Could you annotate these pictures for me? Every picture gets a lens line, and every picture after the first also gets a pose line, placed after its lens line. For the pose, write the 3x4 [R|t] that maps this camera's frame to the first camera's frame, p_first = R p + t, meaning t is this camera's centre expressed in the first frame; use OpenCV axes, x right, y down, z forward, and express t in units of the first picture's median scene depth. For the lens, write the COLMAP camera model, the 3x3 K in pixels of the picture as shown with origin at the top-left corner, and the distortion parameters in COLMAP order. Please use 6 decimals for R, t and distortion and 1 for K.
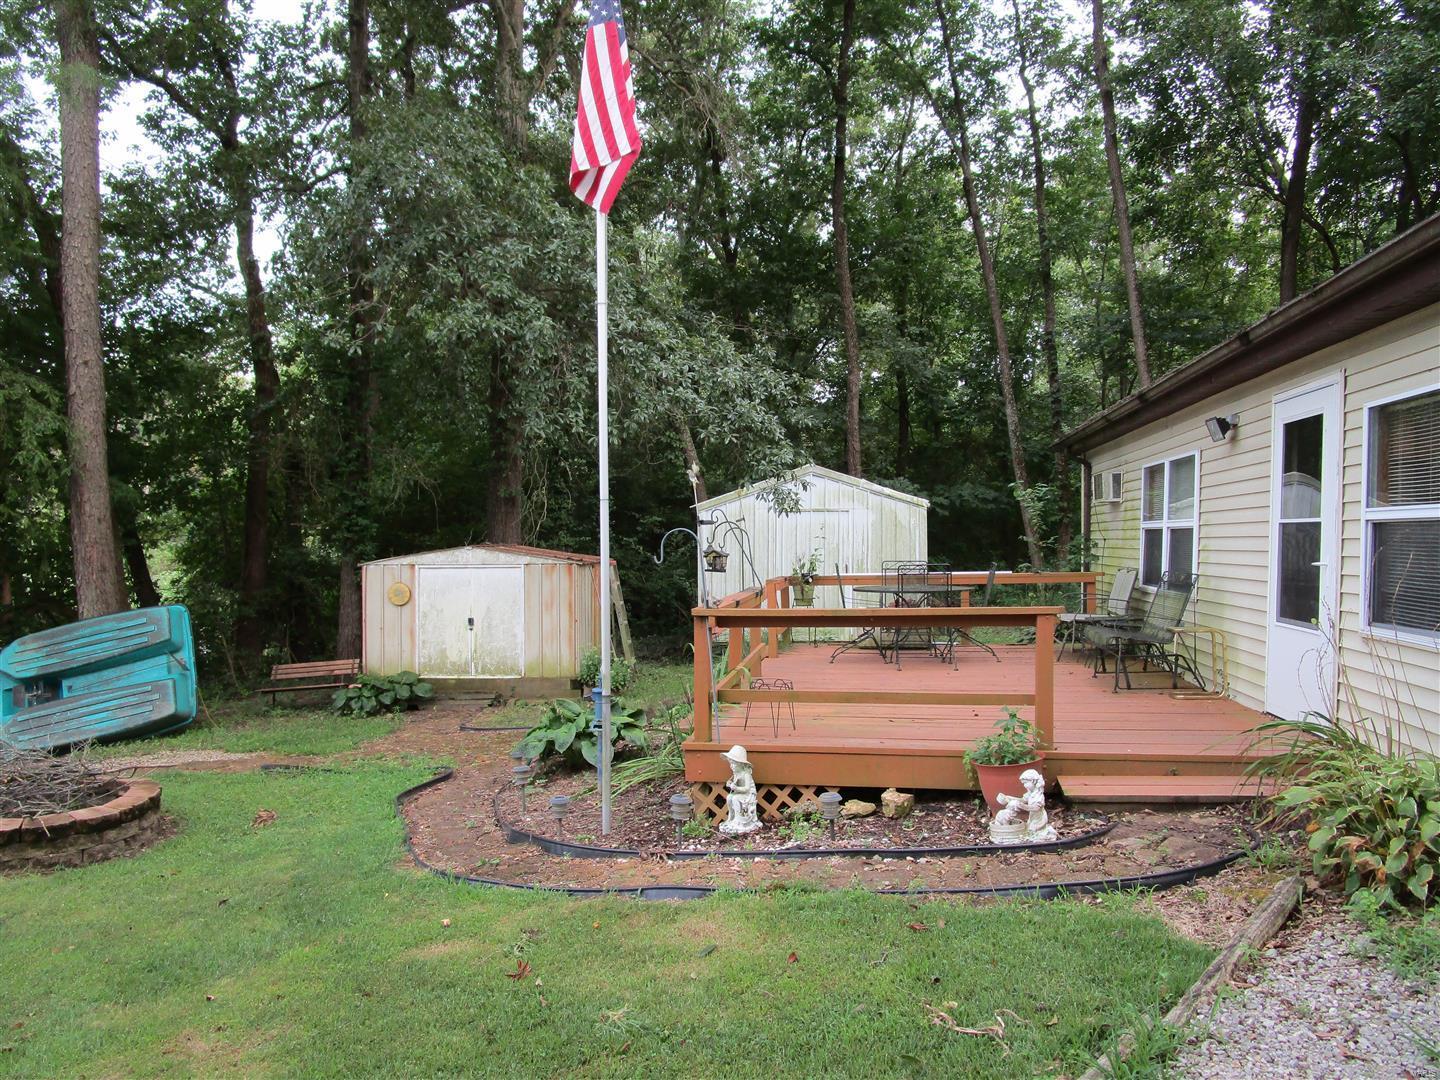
lens RADIAL K [[1024.3, 0, 722.7], [0, 1024.3, 541.6], [0, 0, 1]] dist [-0.035163, 0.016375]
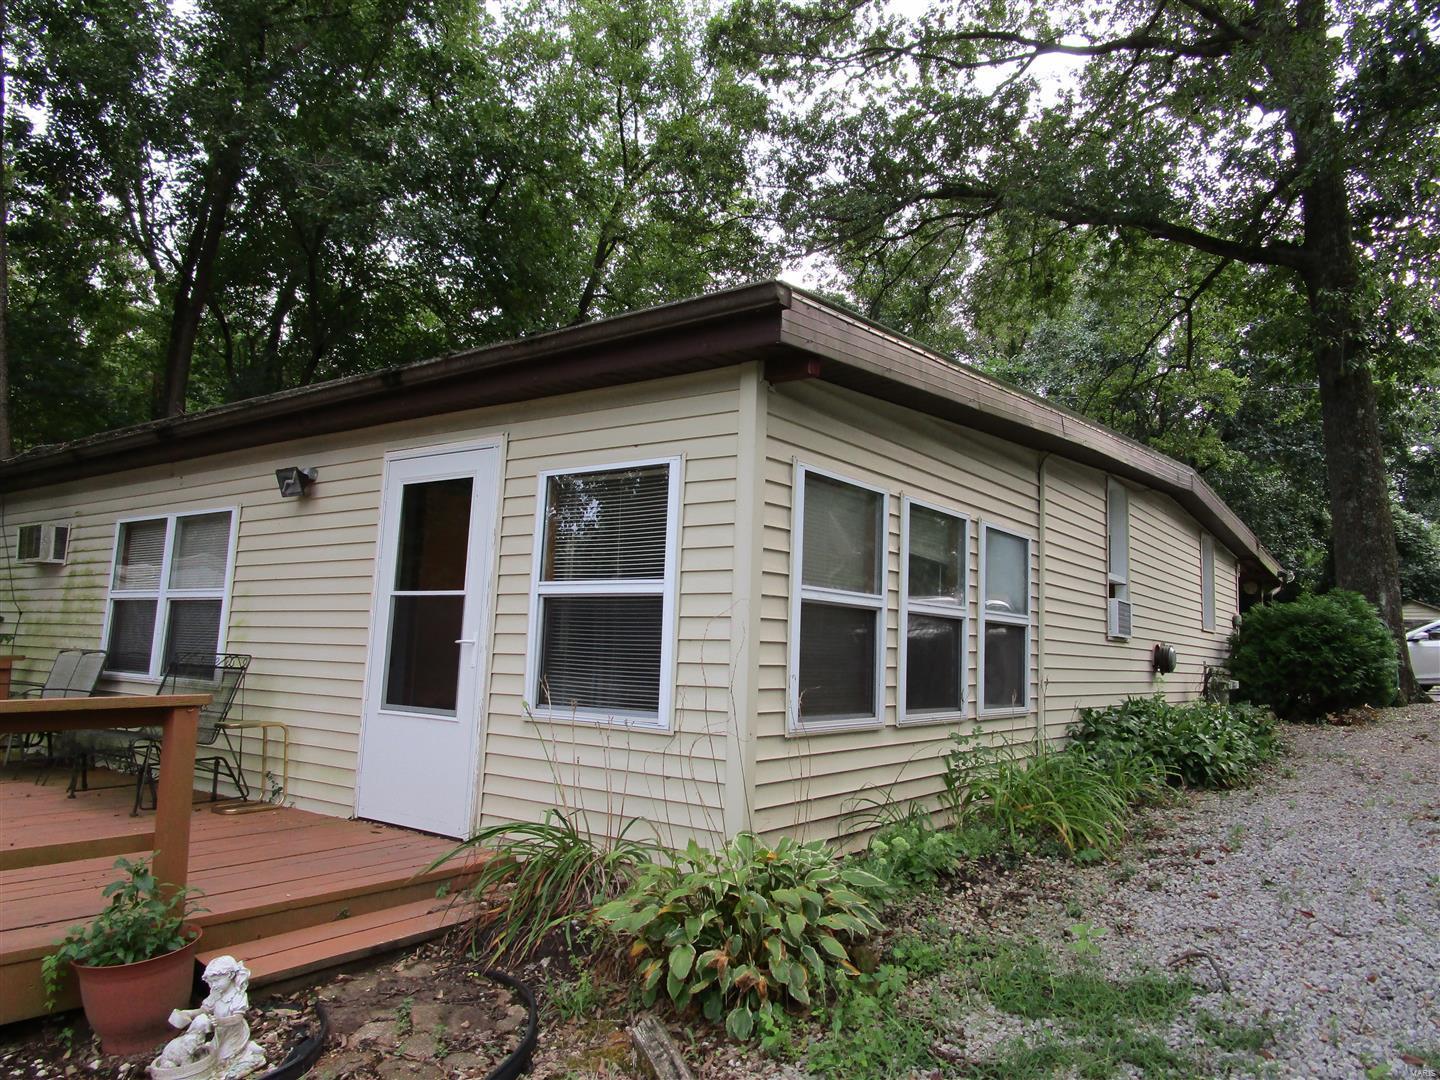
lens RADIAL K [[1024.3, 0, 716.7], [0, 1024.3, 543.6], [0, 0, 1]] dist [-0.035163, 0.016375]
pose [[0.459615, 0.110212, 0.881253, -0.094376], [-0.028966, 0.993603, -0.109156, 0.022842], [-0.887646, 0.024643, 0.459867, 0.316041]]
